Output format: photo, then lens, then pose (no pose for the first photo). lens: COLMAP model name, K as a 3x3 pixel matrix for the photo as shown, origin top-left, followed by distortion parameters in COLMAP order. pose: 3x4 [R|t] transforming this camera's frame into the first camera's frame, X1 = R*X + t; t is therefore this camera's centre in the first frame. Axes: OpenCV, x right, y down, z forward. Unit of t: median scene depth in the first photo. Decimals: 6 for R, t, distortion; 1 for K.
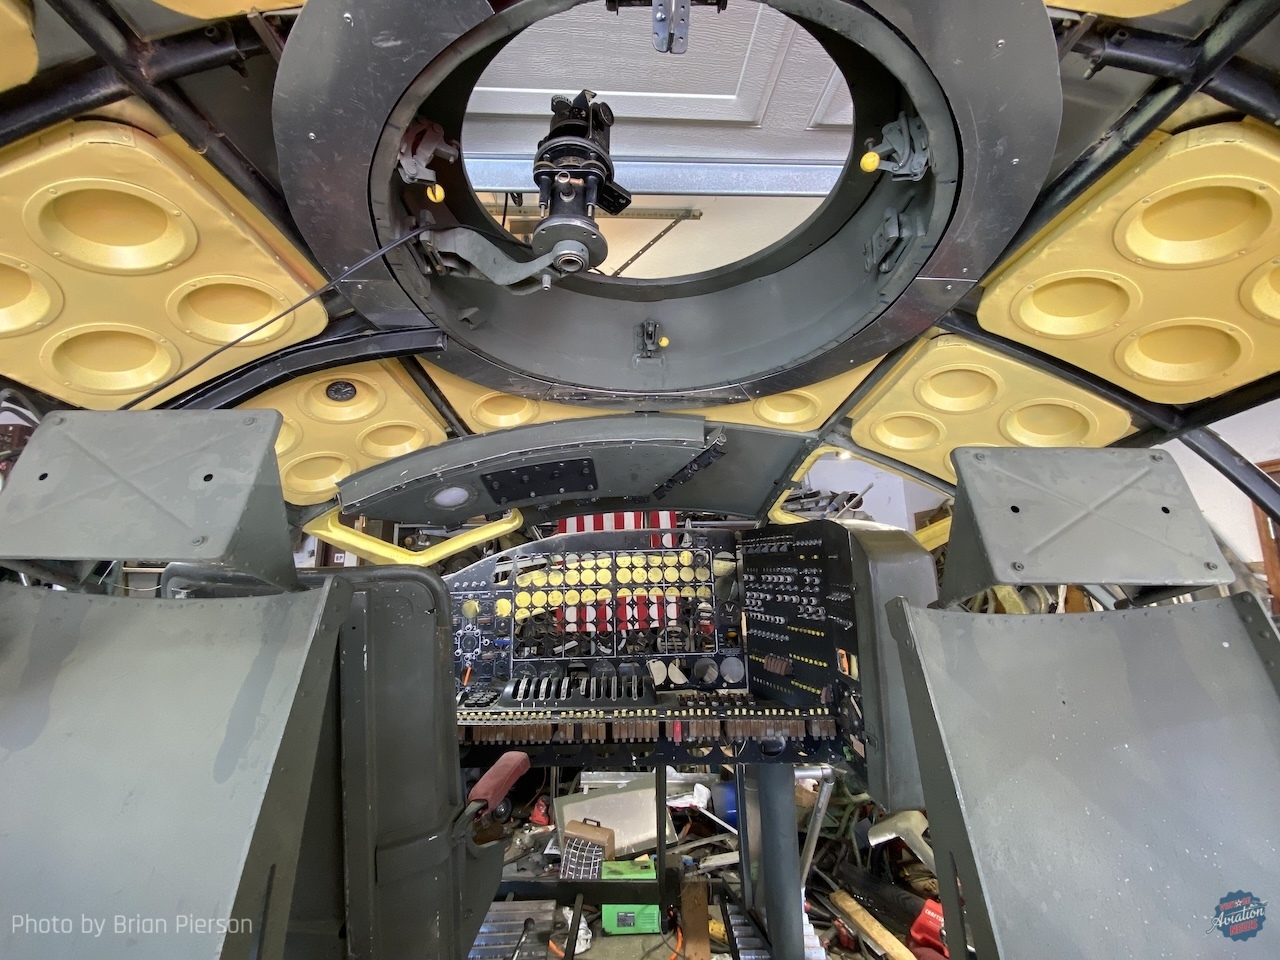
lens RADIAL K [[516.7, 0, 639.5], [0, 516.7, 472.6], [0, 0, 1]] dist [0.037225, -0.032088]
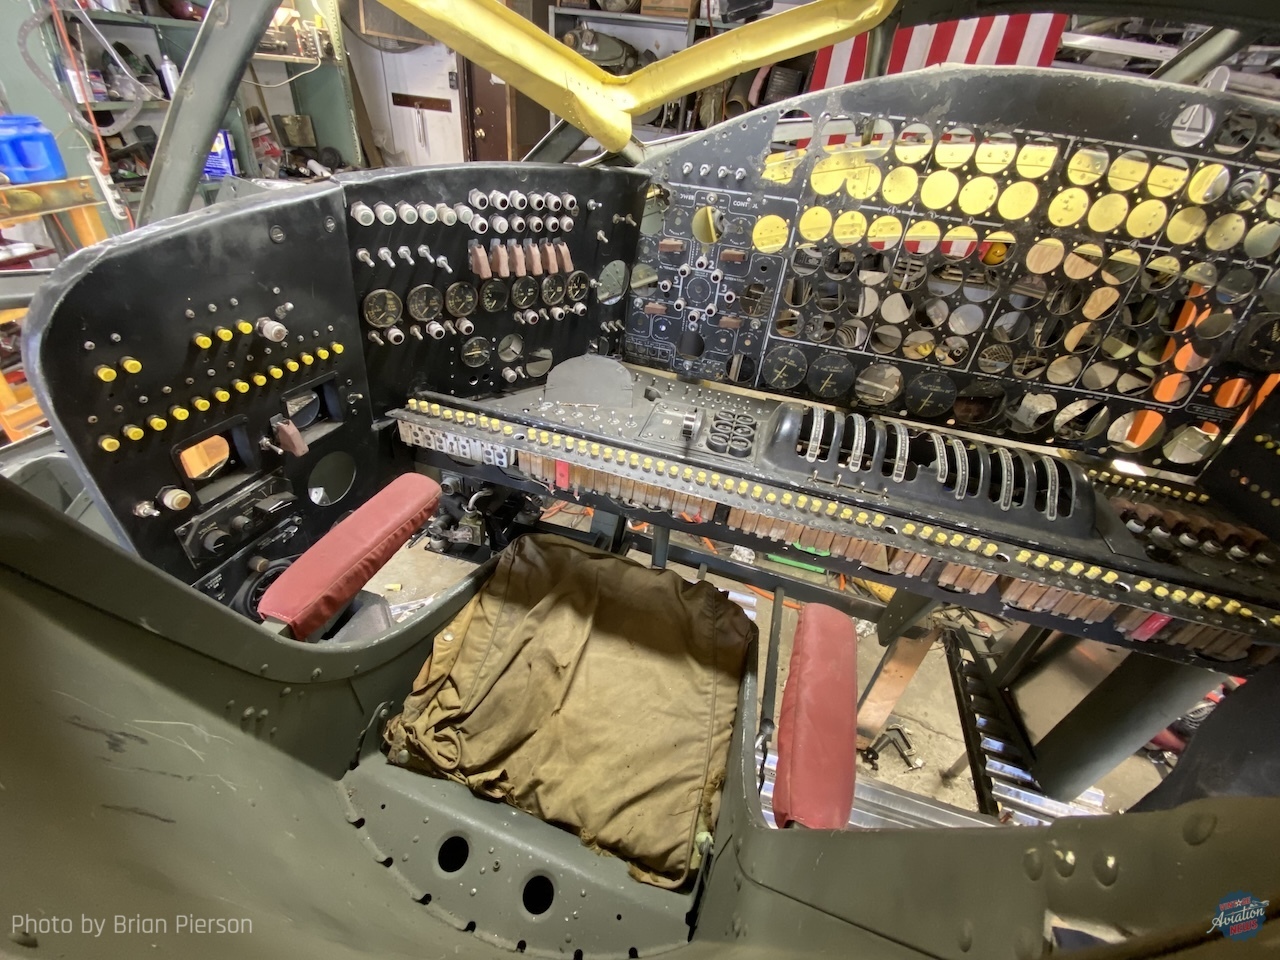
lens RADIAL K [[516.6, 0, 640.0], [0, 516.6, 481.0], [0, 0, 1]] dist [0.037716, -0.032262]
pose [[0.951623, 0.256508, -0.169169, -0.260161], [-0.055326, 0.684598, 0.726818, 0.070674], [0.302247, -0.682297, 0.665671, 0.508351]]
